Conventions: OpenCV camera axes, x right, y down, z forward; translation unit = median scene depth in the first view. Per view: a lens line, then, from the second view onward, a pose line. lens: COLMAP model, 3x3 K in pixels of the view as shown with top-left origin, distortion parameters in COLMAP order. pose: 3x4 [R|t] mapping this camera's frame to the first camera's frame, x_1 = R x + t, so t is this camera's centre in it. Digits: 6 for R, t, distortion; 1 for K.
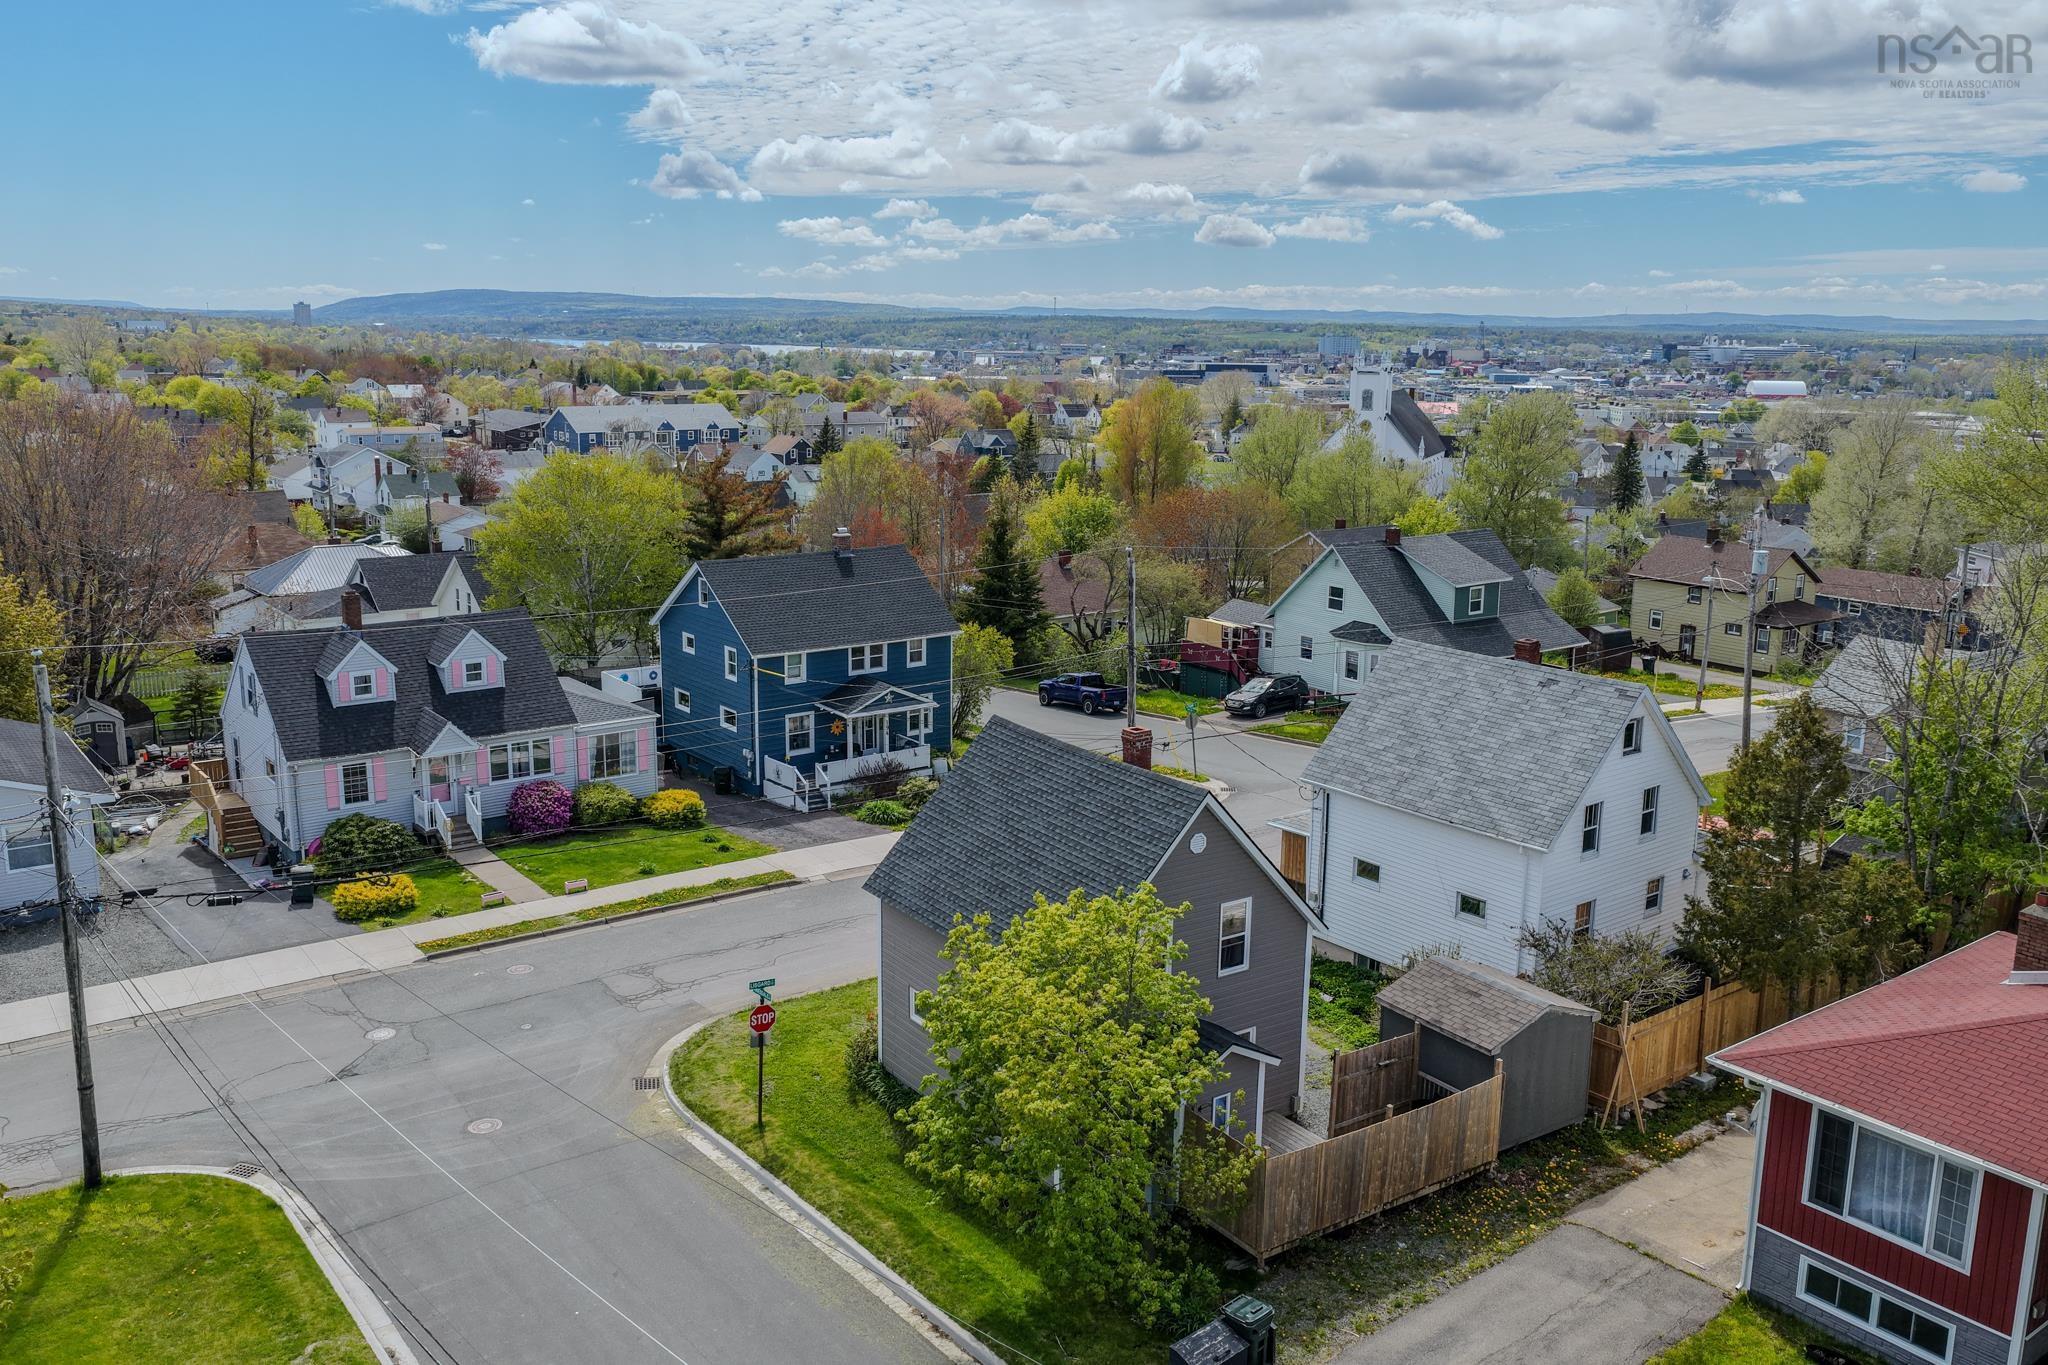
lens RADIAL K [[1697.1, 0, 1027.8], [0, 1697.1, 670.5], [0, 0, 1]] dist [-0.008295, 0.030543]
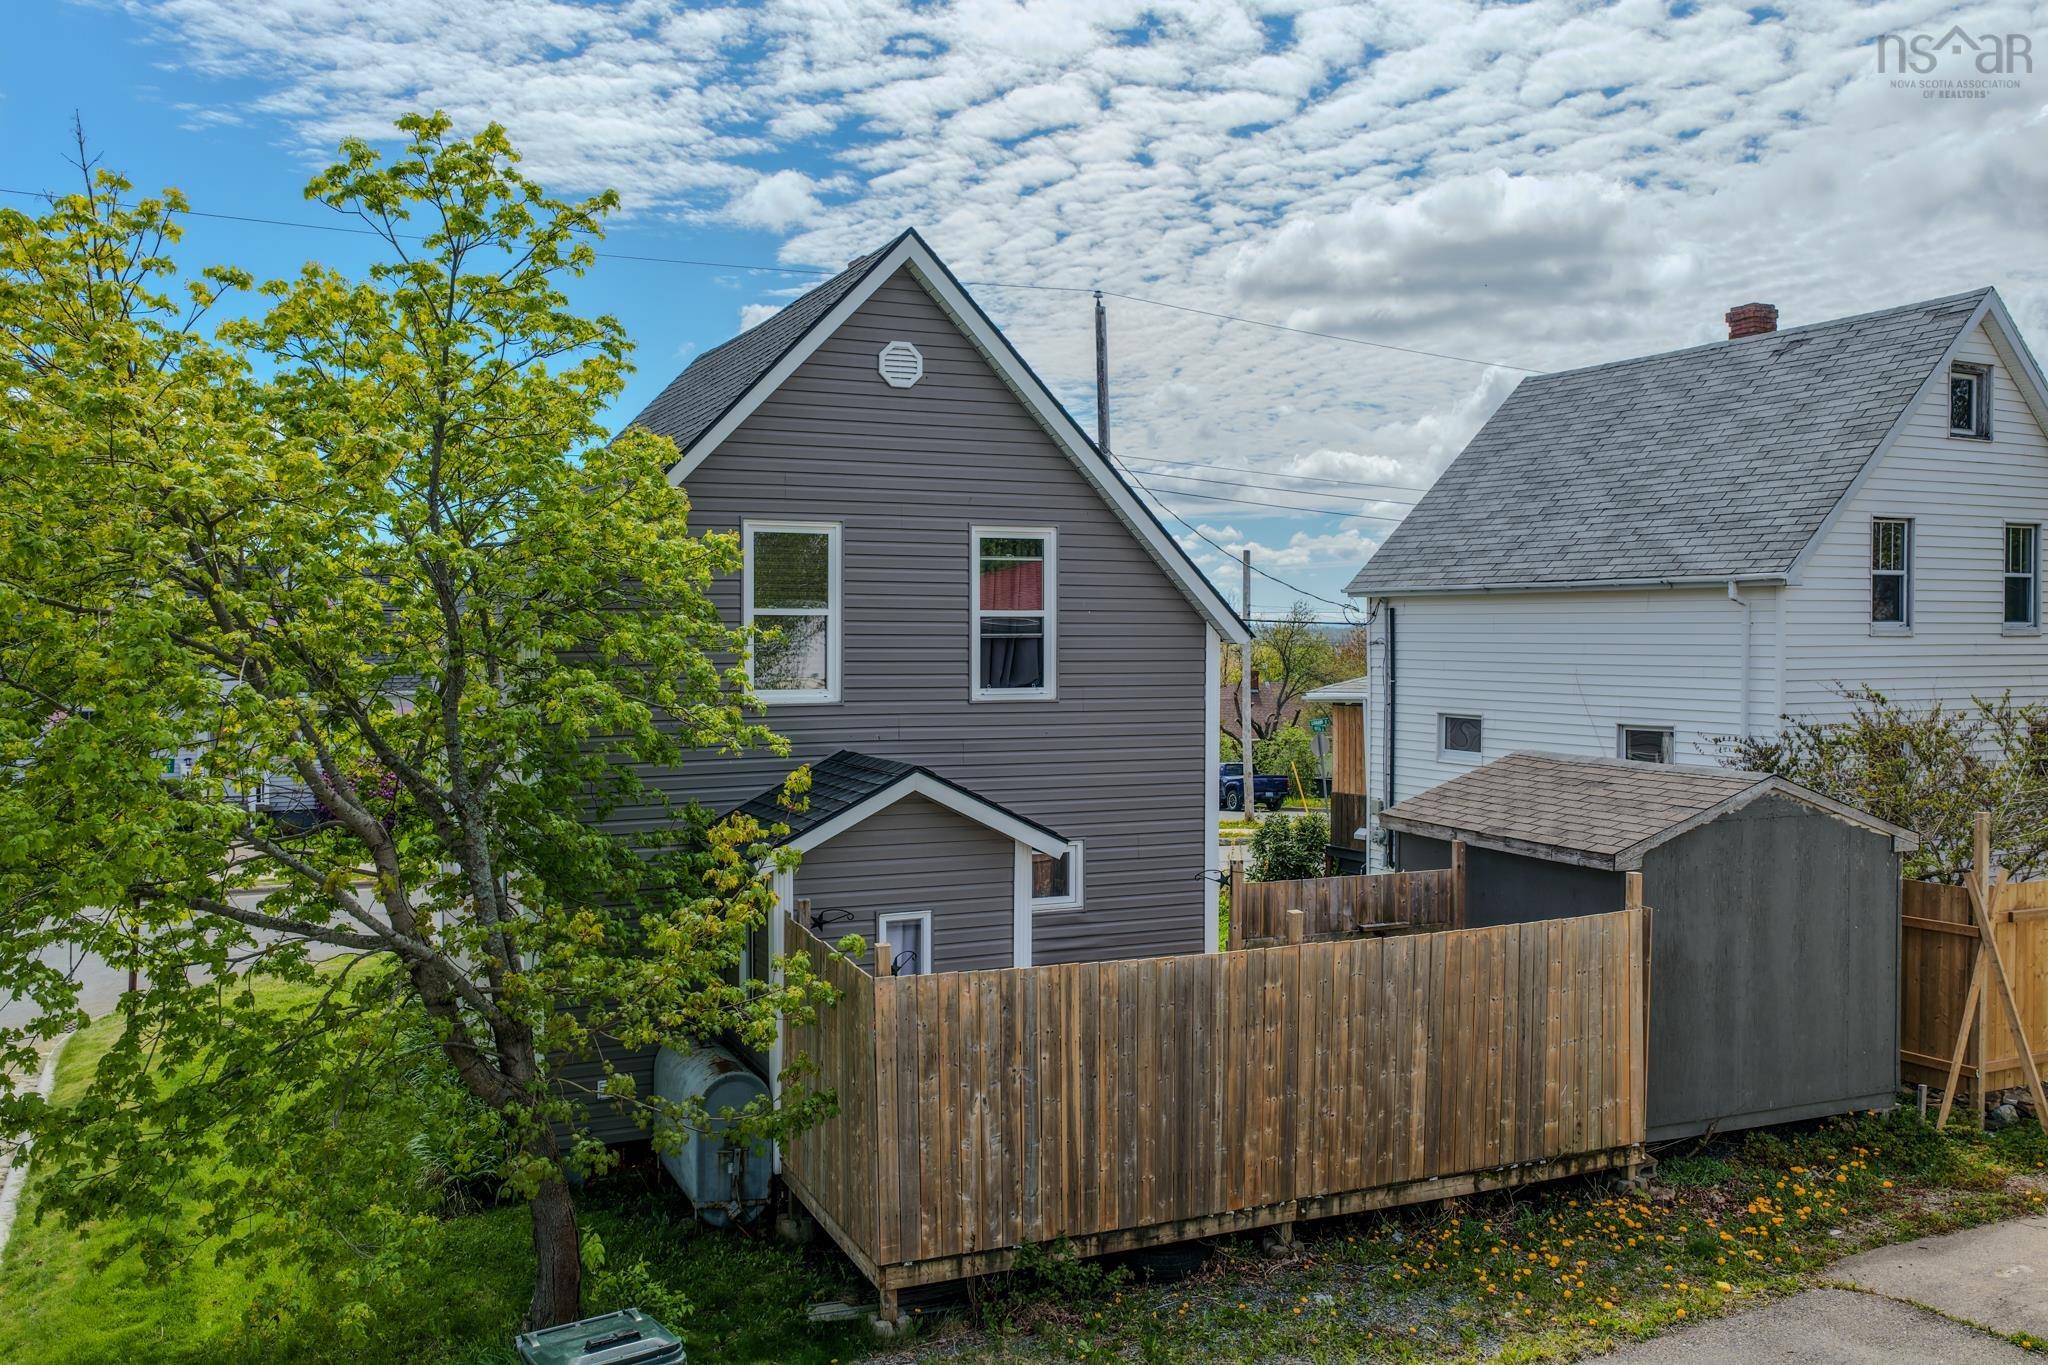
lens RADIAL K [[1697.1, 0, 1023.6], [0, 1697.1, 679.0], [0, 0, 1]] dist [-0.008295, 0.030543]
pose [[0.982980, -0.007578, -0.183554, 0.170532], [-0.025115, 0.984225, -0.175131, 0.208238], [0.181985, 0.176760, 0.967283, 0.471389]]
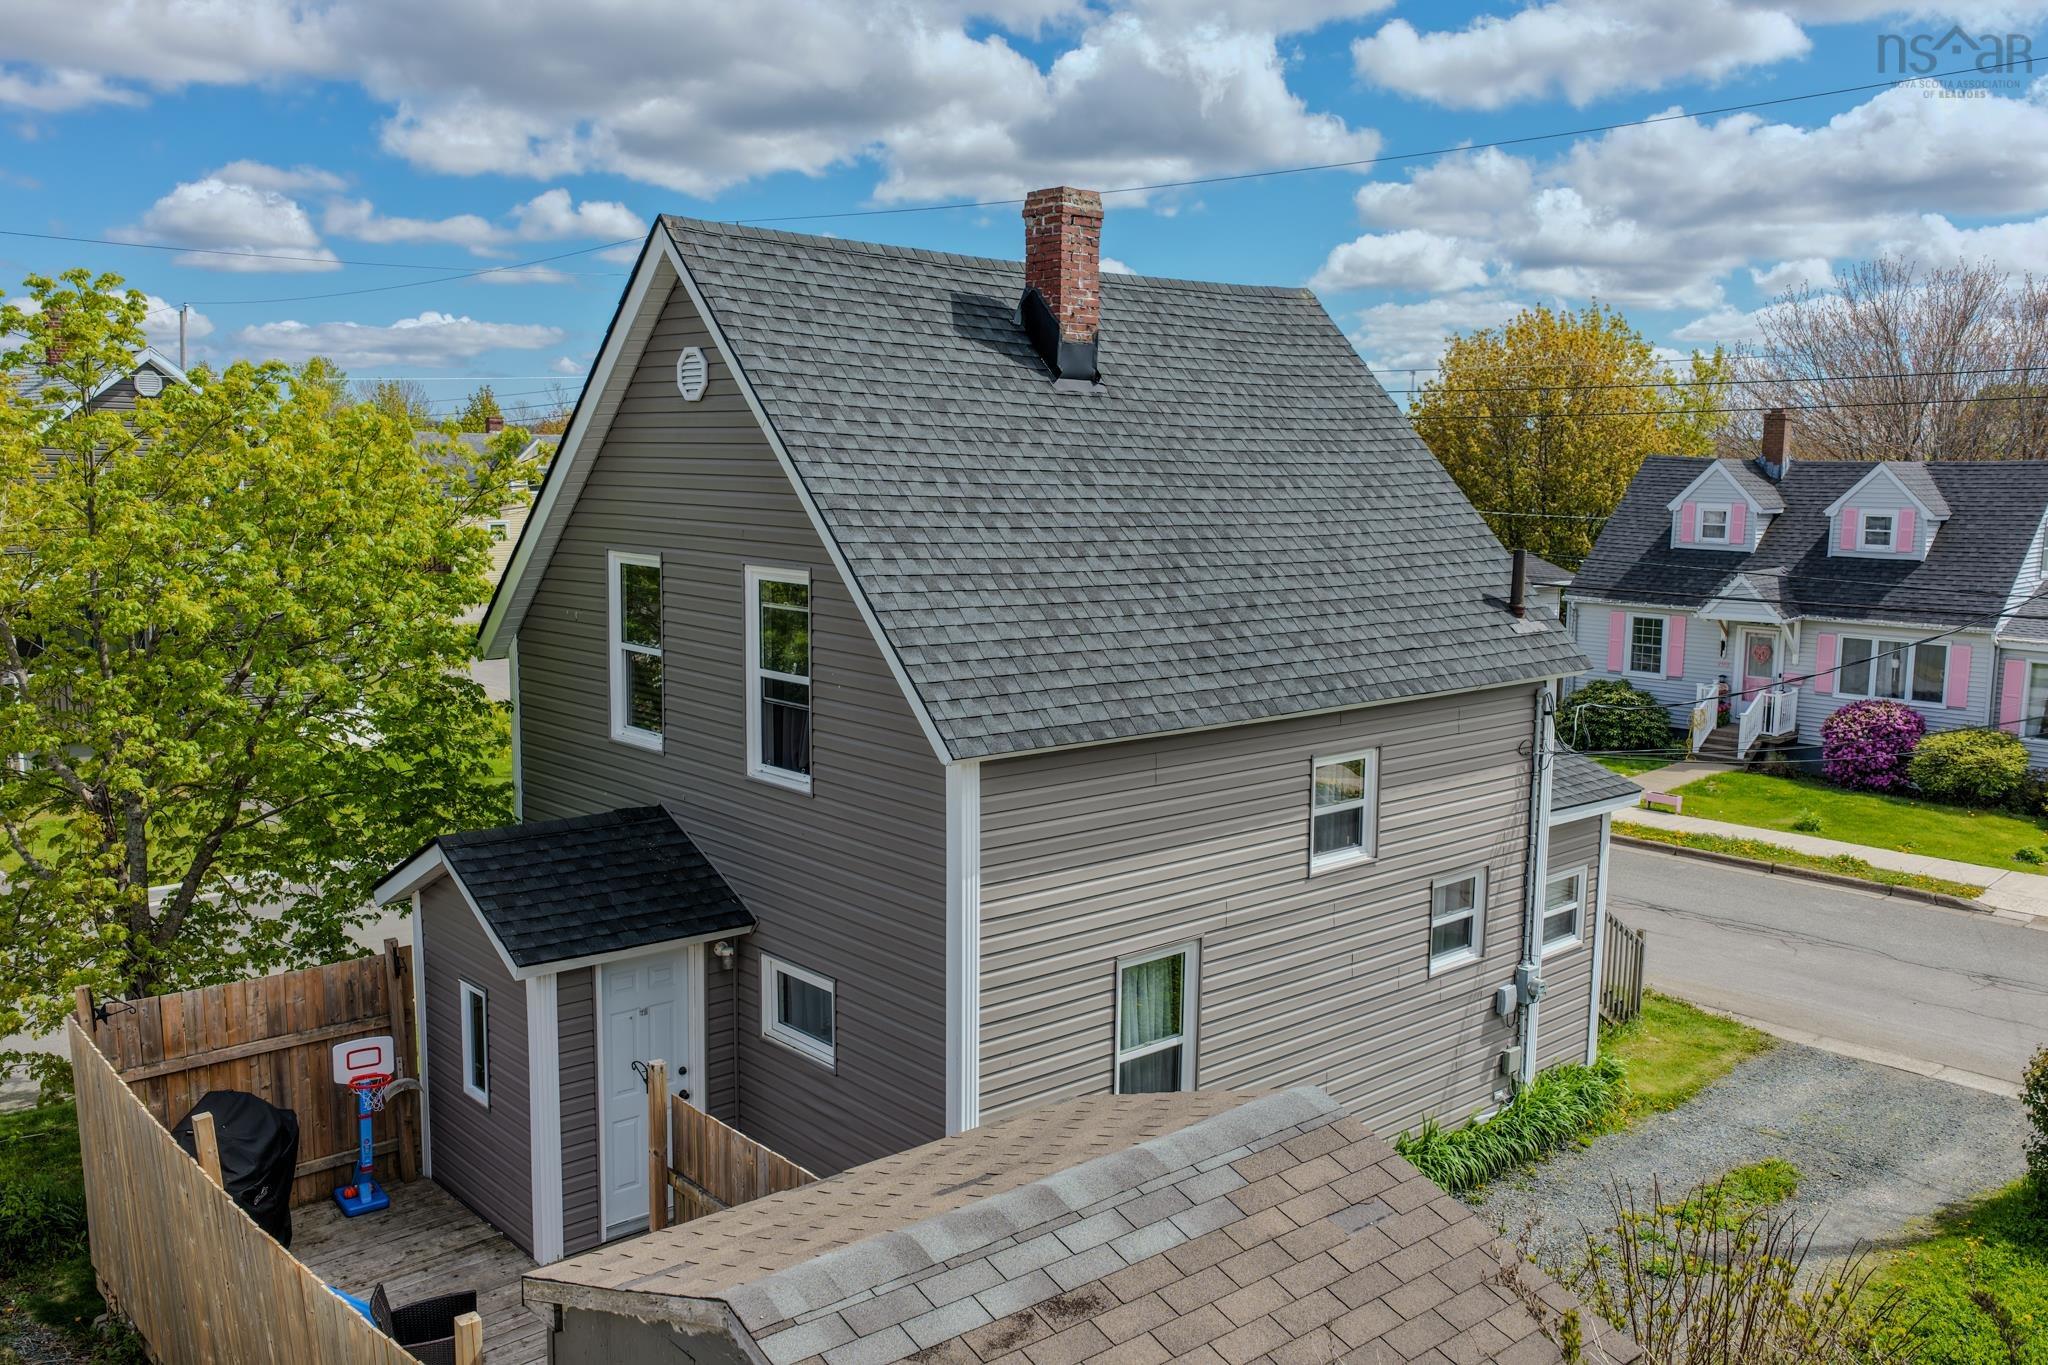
lens RADIAL K [[1697.1, 0, 1032.1], [0, 1697.1, 696.2], [0, 0, 1]] dist [-0.008295, 0.030543]
pose [[0.123483, 0.128710, -0.983964, 0.394199], [-0.215948, 0.971276, 0.099950, 0.094007], [0.968565, 0.200143, 0.147730, 0.825280]]
